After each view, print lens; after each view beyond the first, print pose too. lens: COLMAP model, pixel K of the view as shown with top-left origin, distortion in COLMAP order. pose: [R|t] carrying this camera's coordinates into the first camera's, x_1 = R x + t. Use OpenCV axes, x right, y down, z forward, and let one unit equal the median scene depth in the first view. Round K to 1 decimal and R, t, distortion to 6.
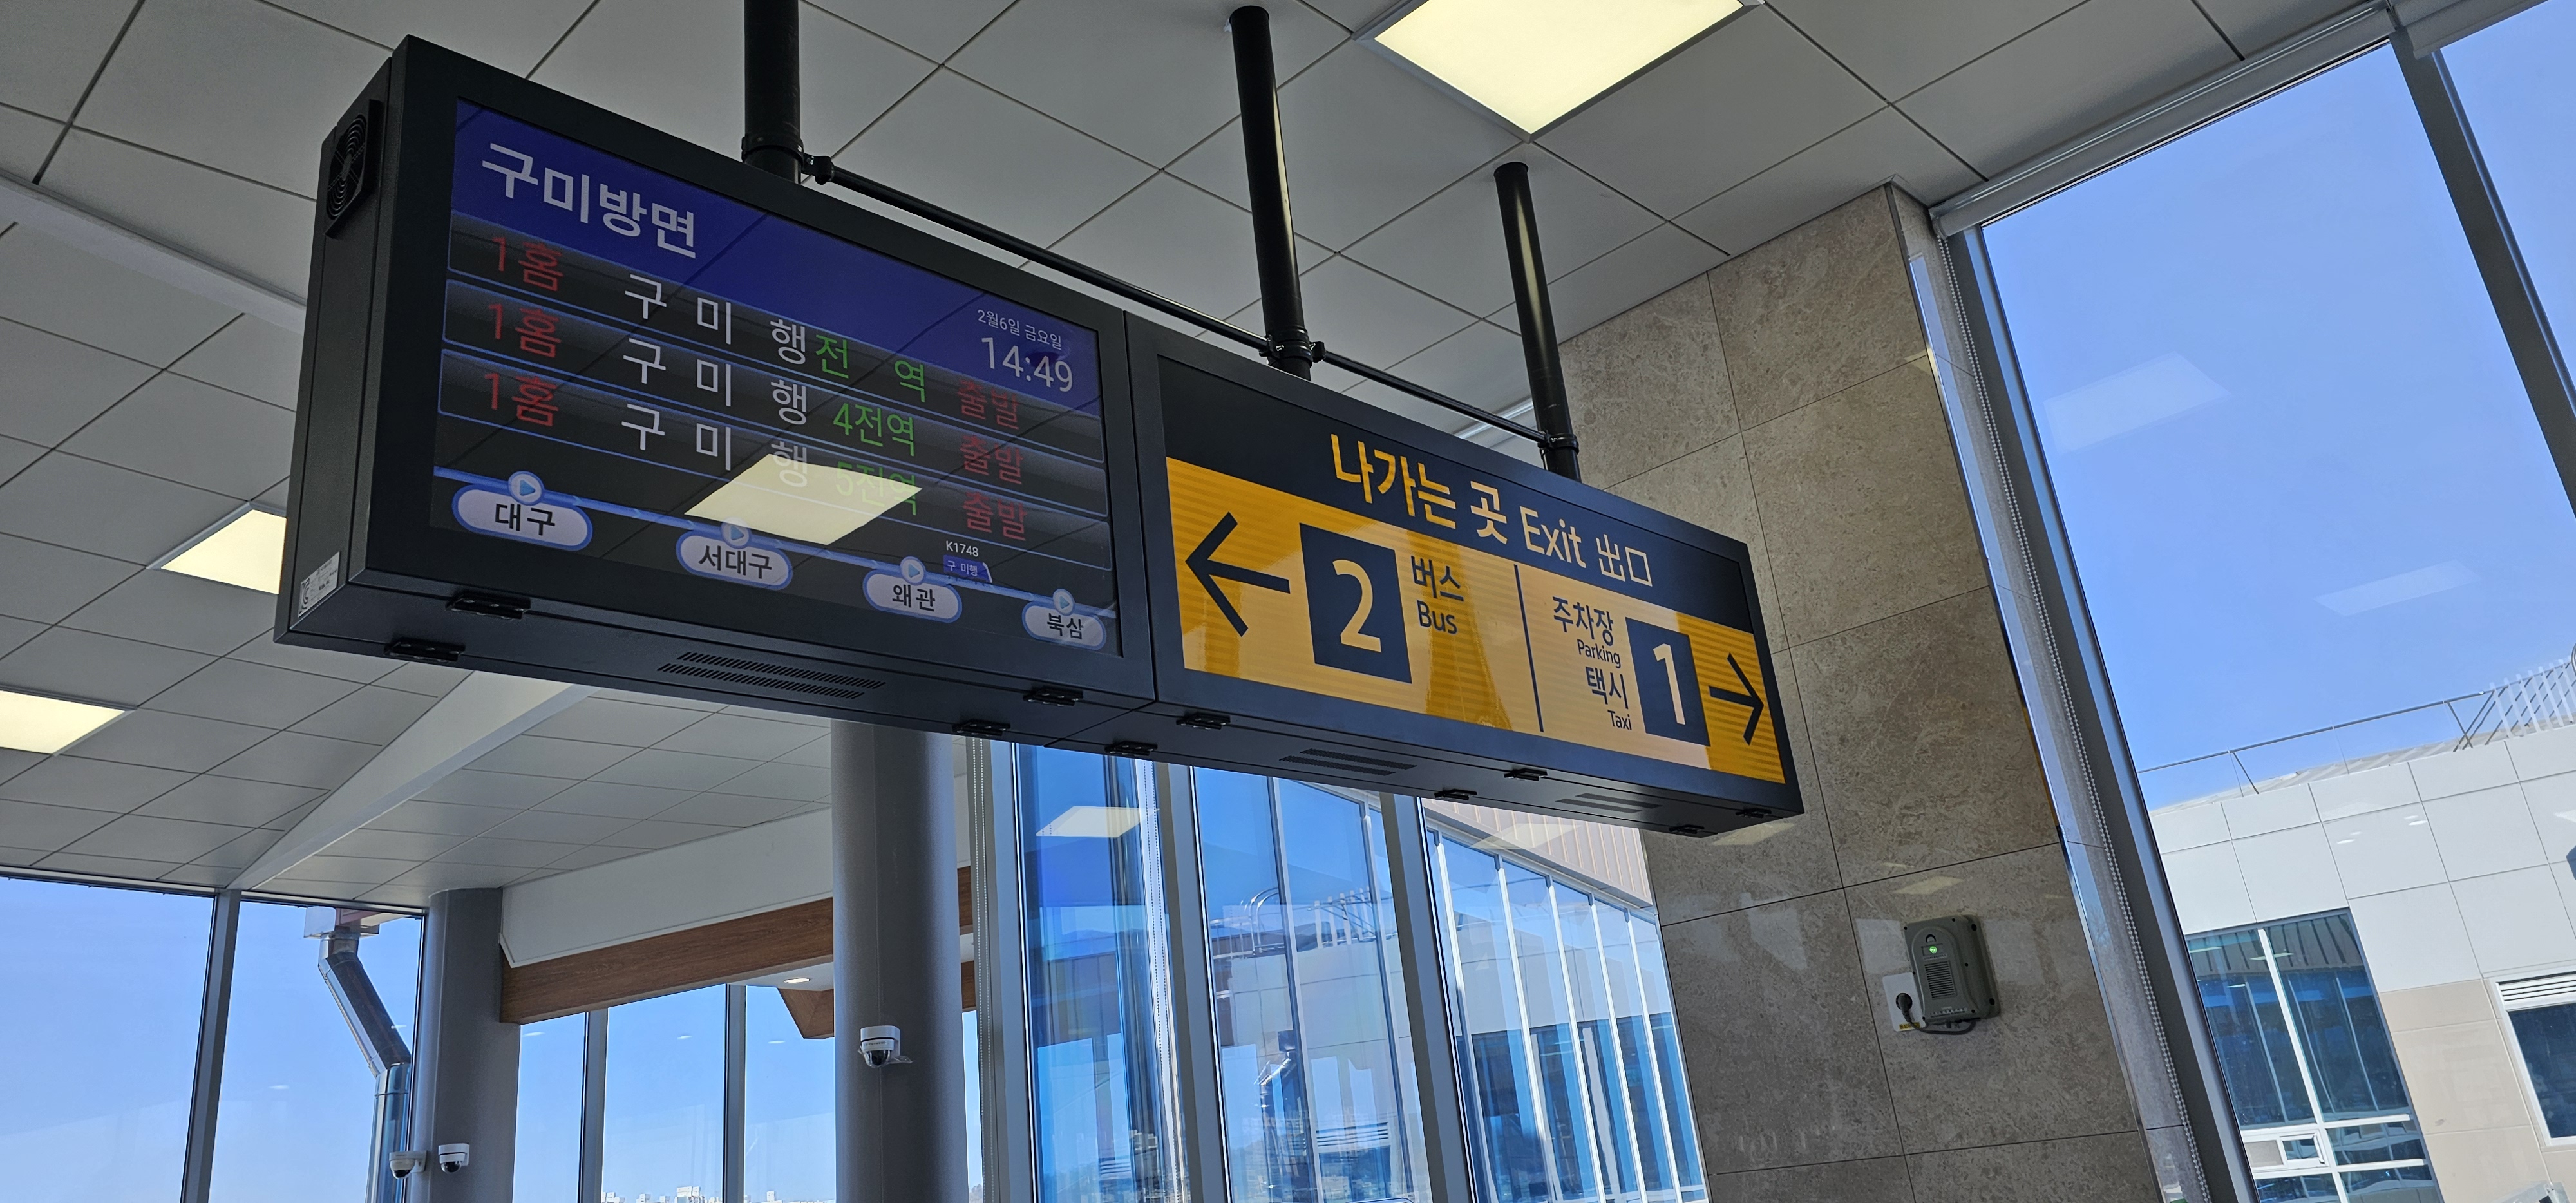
lens RADIAL K [[1722.7, 0, 1288.0], [0, 1722.7, 601.5], [0, 0, 1]] dist [-0.000634, -0.000229]
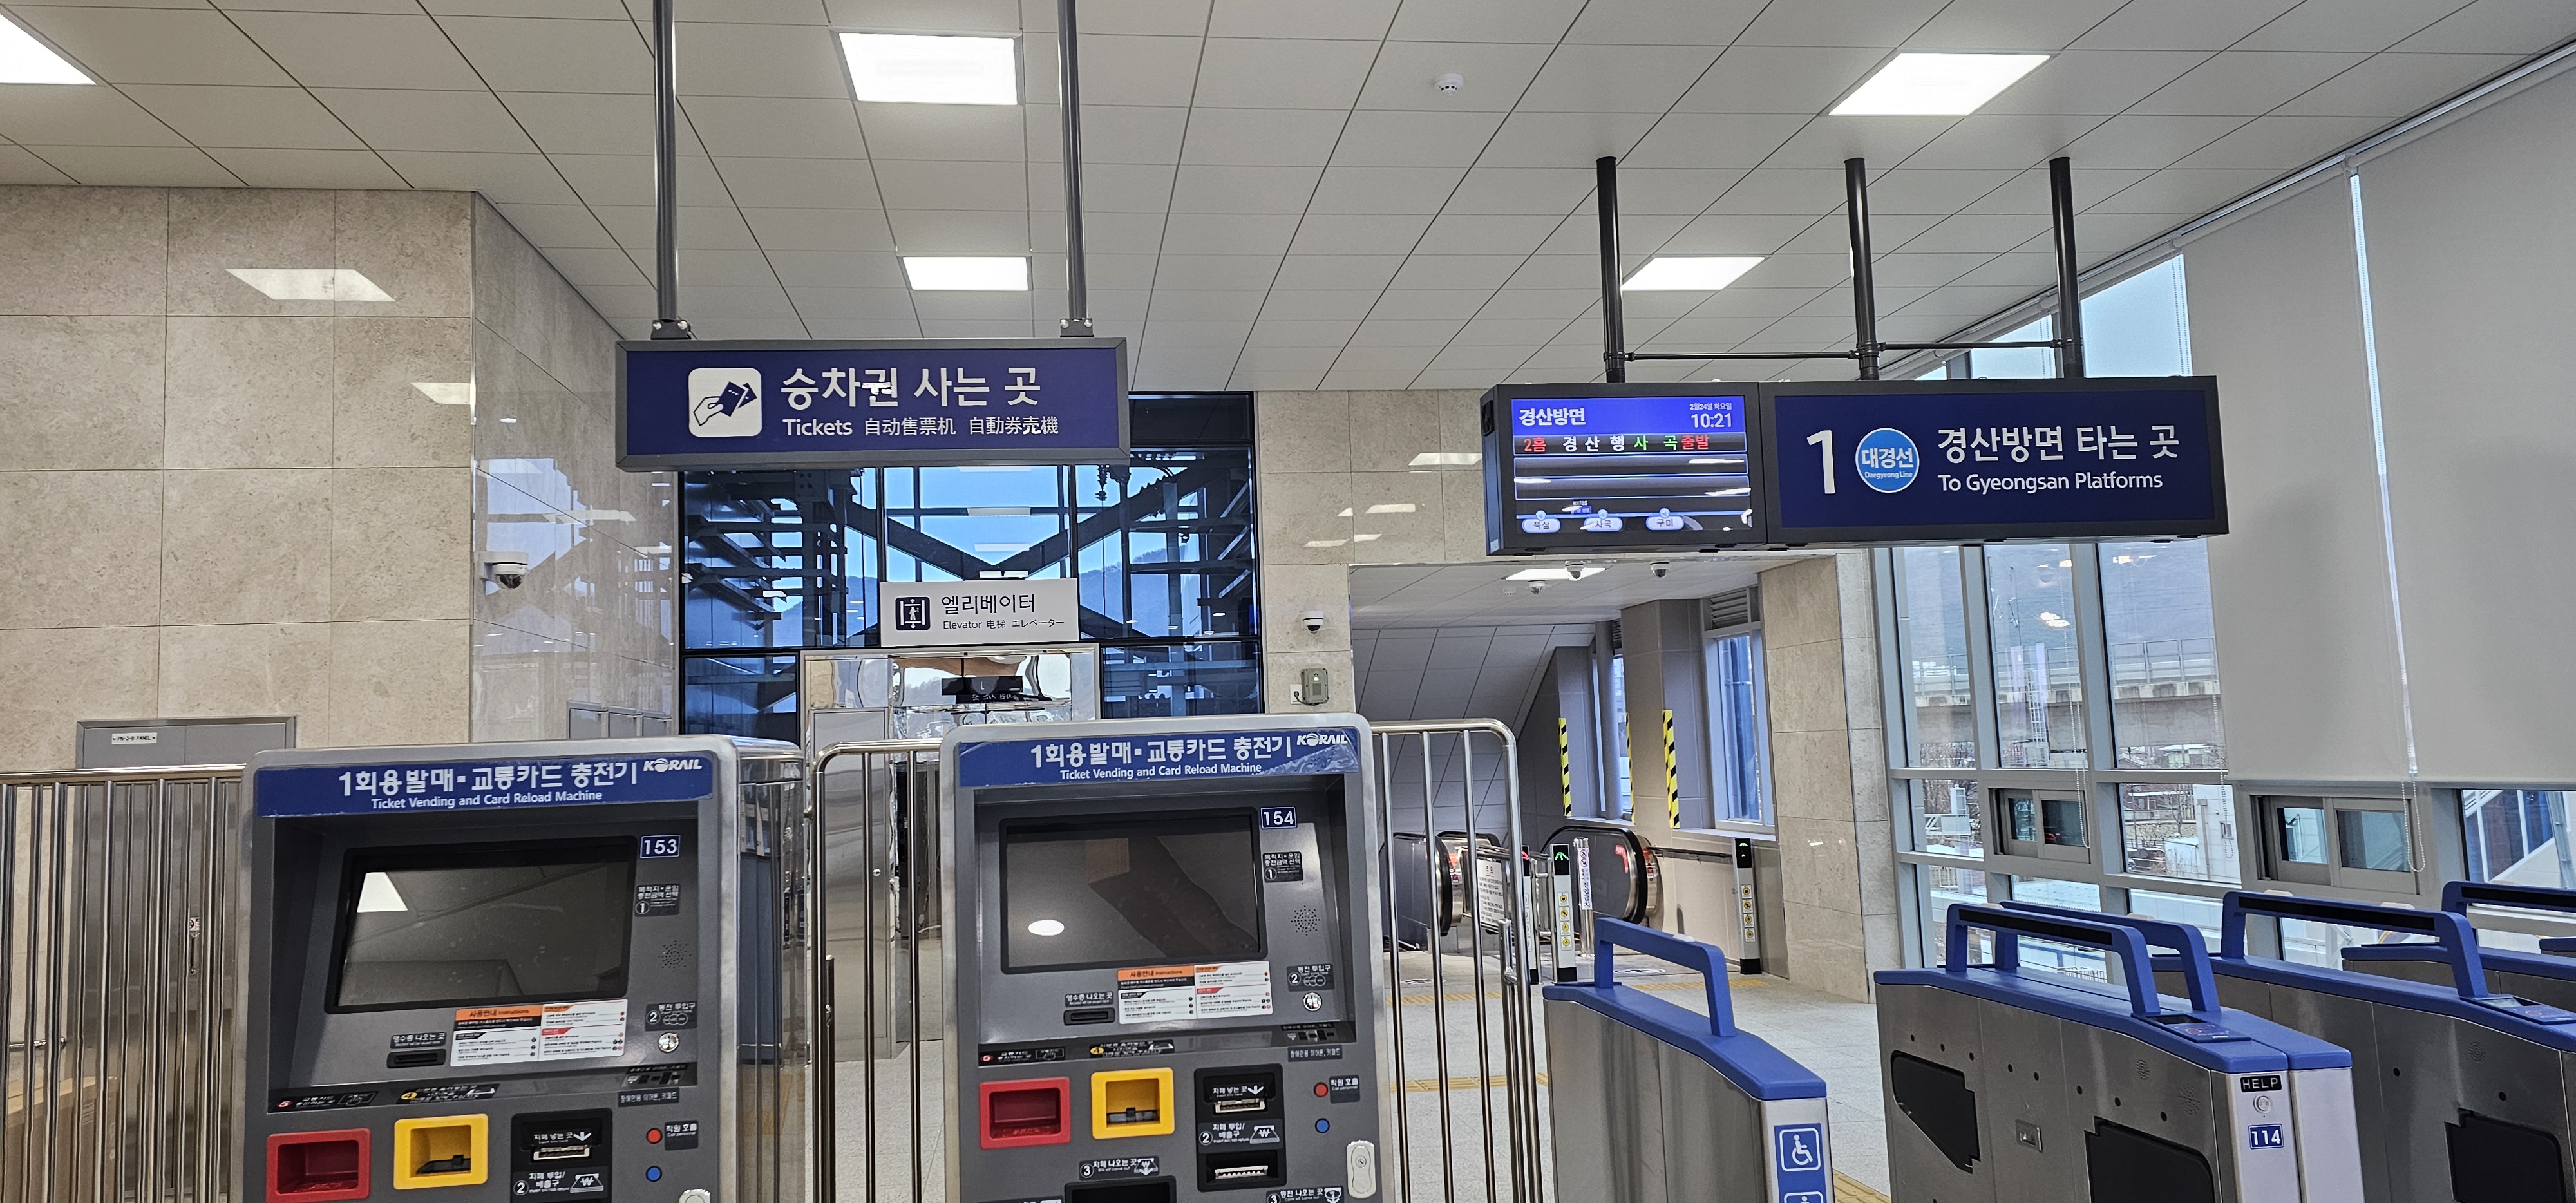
lens RADIAL K [[1631.5, 0, 1299.4], [0, 1631.5, 598.3], [0, 0, 1]] dist [0.070225, -0.061313]
pose [[0.792317, 0.021318, -0.609737, 1.113614], [0.161901, 0.956213, 0.243812, -0.734958], [0.588236, -0.291893, 0.754173, -1.718564]]
